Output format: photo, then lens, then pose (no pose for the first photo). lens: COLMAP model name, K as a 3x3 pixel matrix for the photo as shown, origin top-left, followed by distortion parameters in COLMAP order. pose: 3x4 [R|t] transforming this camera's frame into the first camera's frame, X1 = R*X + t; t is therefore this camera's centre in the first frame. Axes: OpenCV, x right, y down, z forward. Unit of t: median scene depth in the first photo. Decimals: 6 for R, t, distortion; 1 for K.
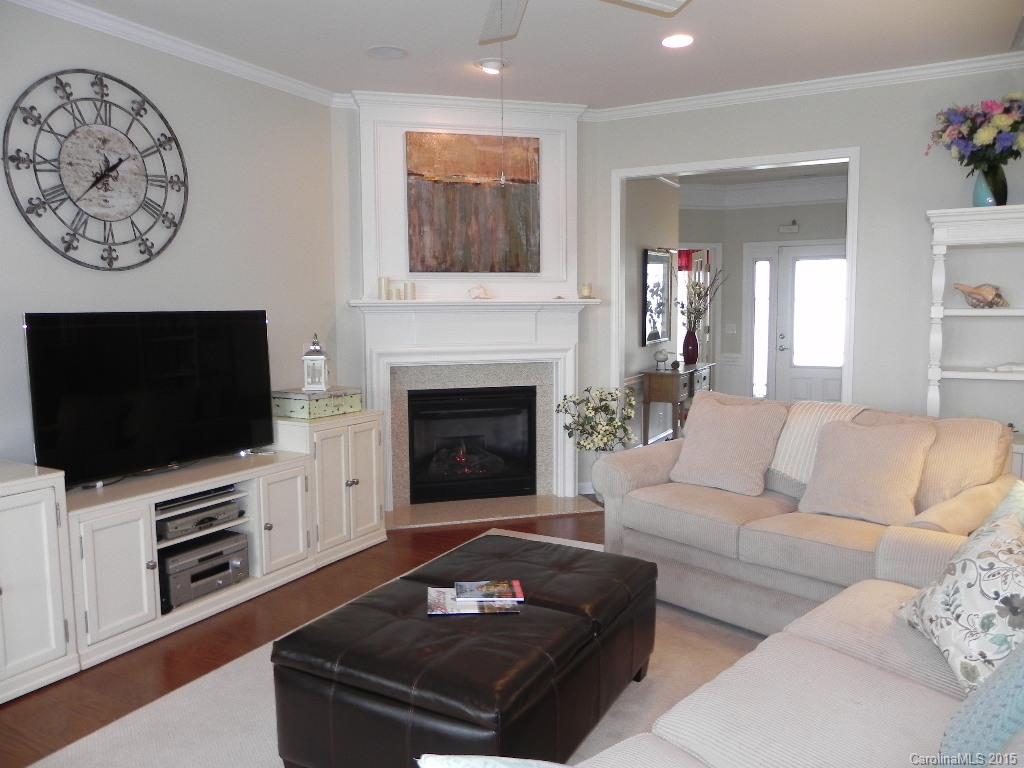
lens RADIAL K [[773.6, 0, 510.8], [0, 773.6, 383.2], [0, 0, 1]] dist [0.019206, -0.010355]
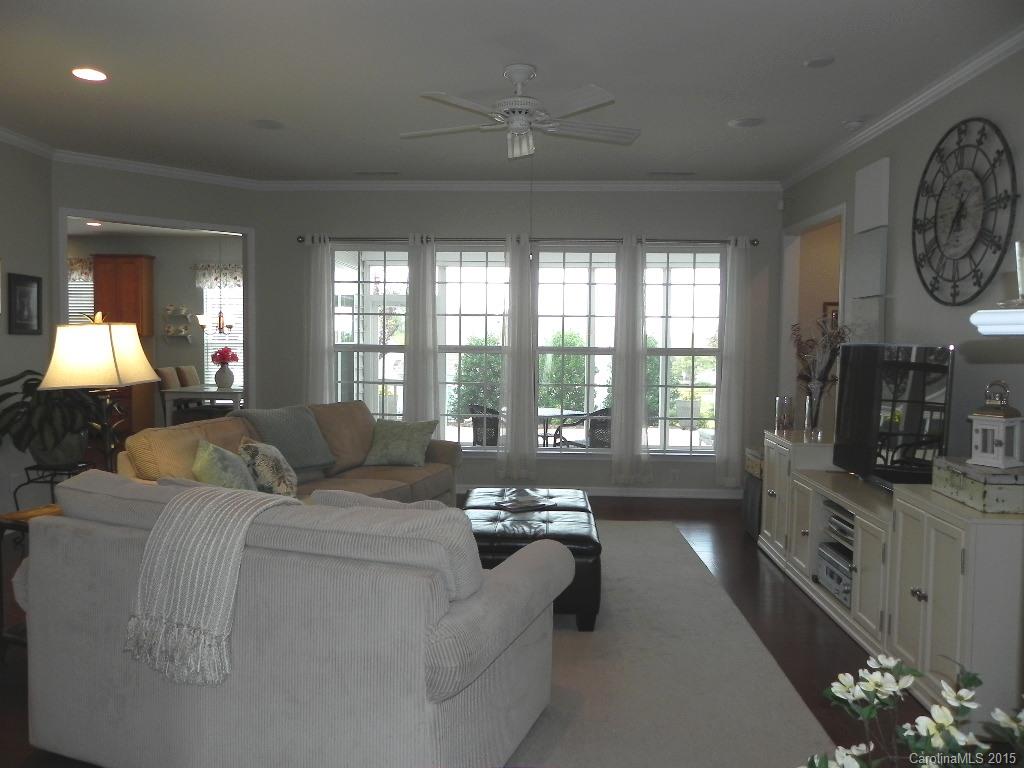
lens RADIAL K [[773.6, 0, 510.1], [0, 773.6, 381.5], [0, 0, 1]] dist [0.019206, -0.010355]
pose [[-0.892274, 0.031489, -0.450395, 0.433015], [-0.041584, 0.987593, 0.151430, -0.150299], [0.449576, 0.153846, -0.879894, 1.416281]]
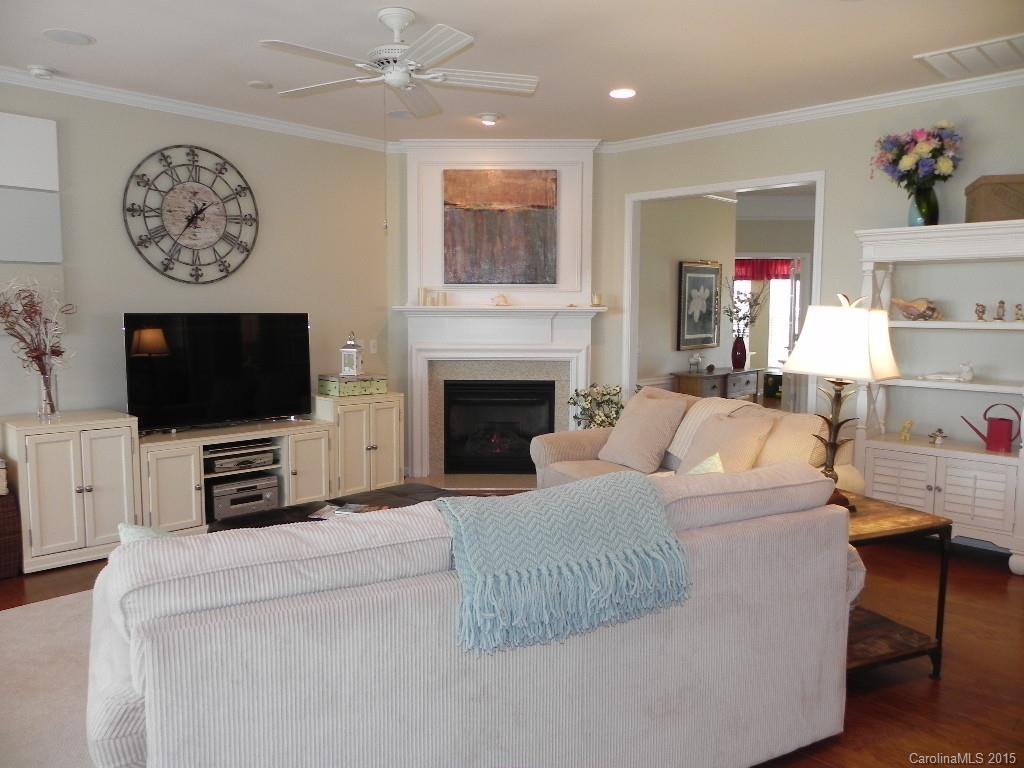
lens RADIAL K [[773.6, 0, 510.1], [0, 773.6, 386.6], [0, 0, 1]] dist [0.019206, -0.010355]
pose [[0.963407, 0.038705, -0.265233, 0.355408], [-0.039026, 0.999230, 0.004061, 0.012651], [0.265186, 0.006438, 0.964176, -0.182876]]
